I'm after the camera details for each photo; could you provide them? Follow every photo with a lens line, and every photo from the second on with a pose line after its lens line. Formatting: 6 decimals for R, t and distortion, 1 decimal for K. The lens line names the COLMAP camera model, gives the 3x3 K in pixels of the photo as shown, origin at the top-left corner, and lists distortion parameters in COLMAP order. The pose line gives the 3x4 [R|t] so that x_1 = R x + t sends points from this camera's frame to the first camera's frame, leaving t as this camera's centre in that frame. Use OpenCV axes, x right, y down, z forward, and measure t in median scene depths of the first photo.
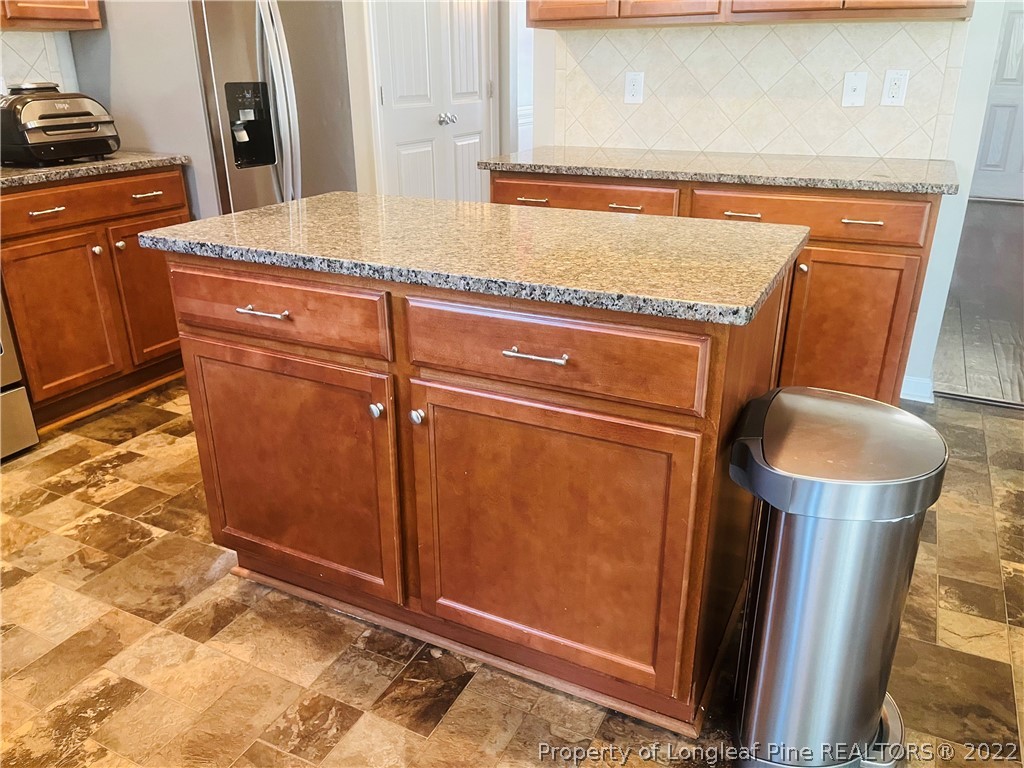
lens RADIAL K [[776.6, 0, 504.1], [0, 776.6, 387.2], [0, 0, 1]] dist [0.073817, -0.105138]
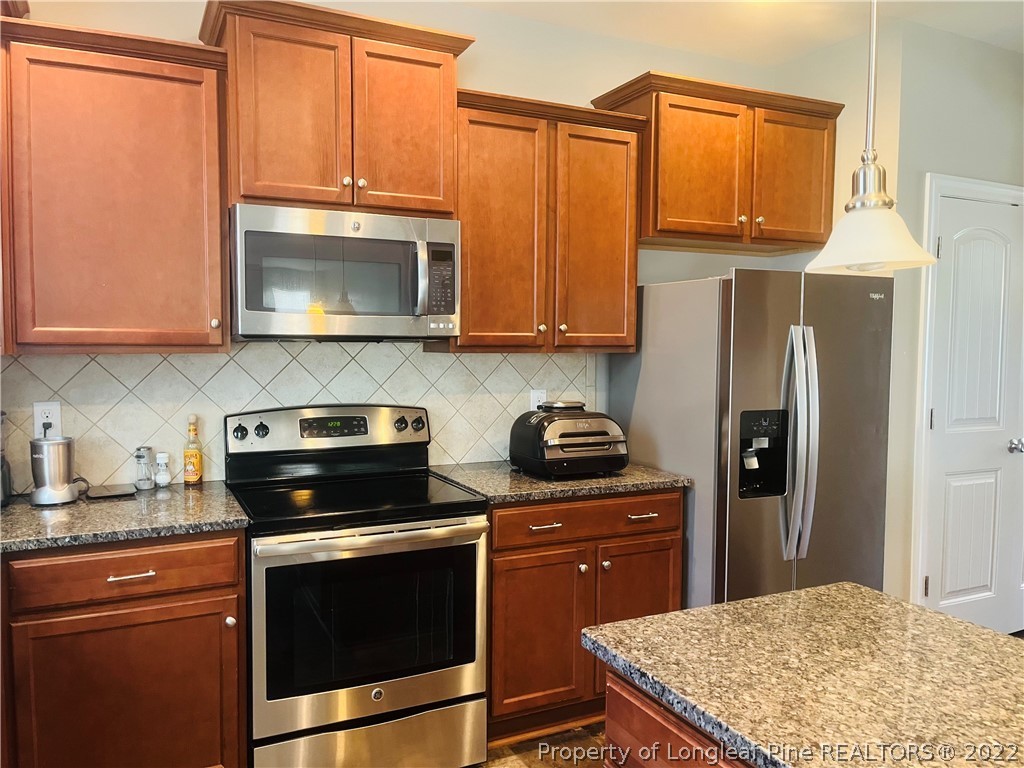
lens RADIAL K [[776.6, 0, 504.1], [0, 776.6, 387.2], [0, 0, 1]] dist [0.073817, -0.105138]
pose [[0.797282, 0.048050, -0.601691, -0.022507], [-0.240086, 0.939826, -0.243078, -0.125664], [0.553805, 0.338259, 0.760842, 0.130766]]
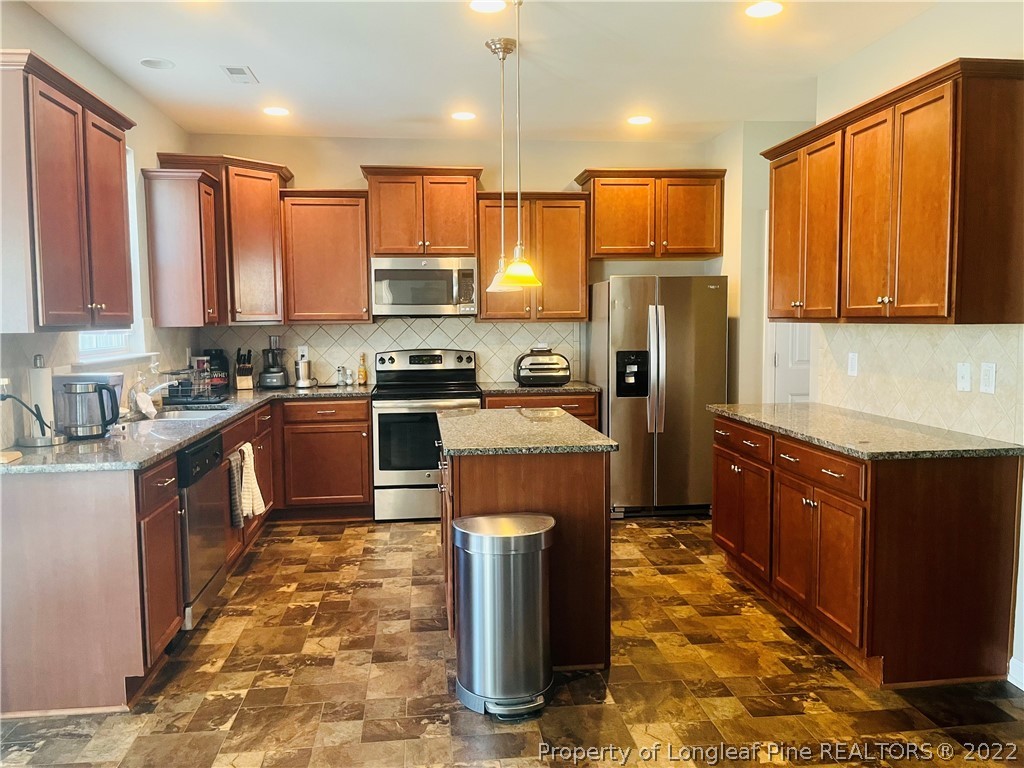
lens RADIAL K [[776.7, 0, 506.3], [0, 776.7, 381.0], [0, 0, 1]] dist [0.073354, -0.106155]
pose [[0.551161, 0.068561, -0.831578, 1.033923], [-0.311997, 0.941259, -0.129185, -0.016890], [0.773873, 0.330652, 0.540176, -0.134050]]
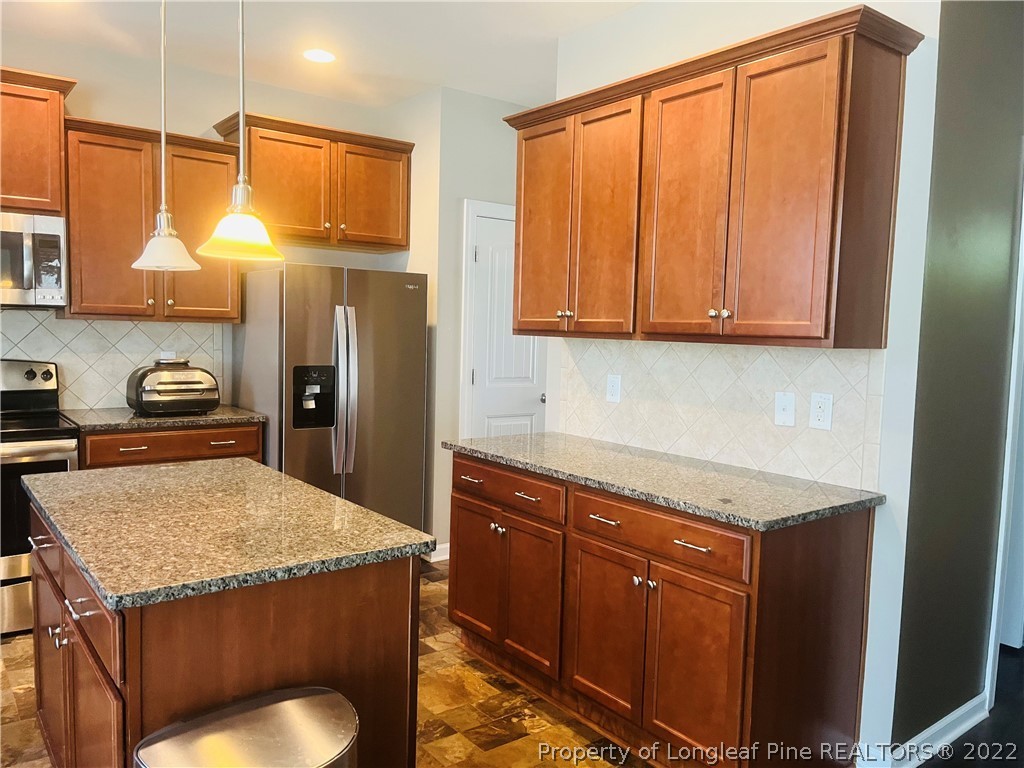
lens RADIAL K [[776.6, 0, 504.1], [0, 776.6, 387.2], [0, 0, 1]] dist [0.073817, -0.105138]
pose [[0.901348, 0.065293, -0.428145, 0.545747], [-0.194814, 0.944037, -0.266162, -0.080462], [0.386806, 0.323313, 0.863626, 0.027169]]
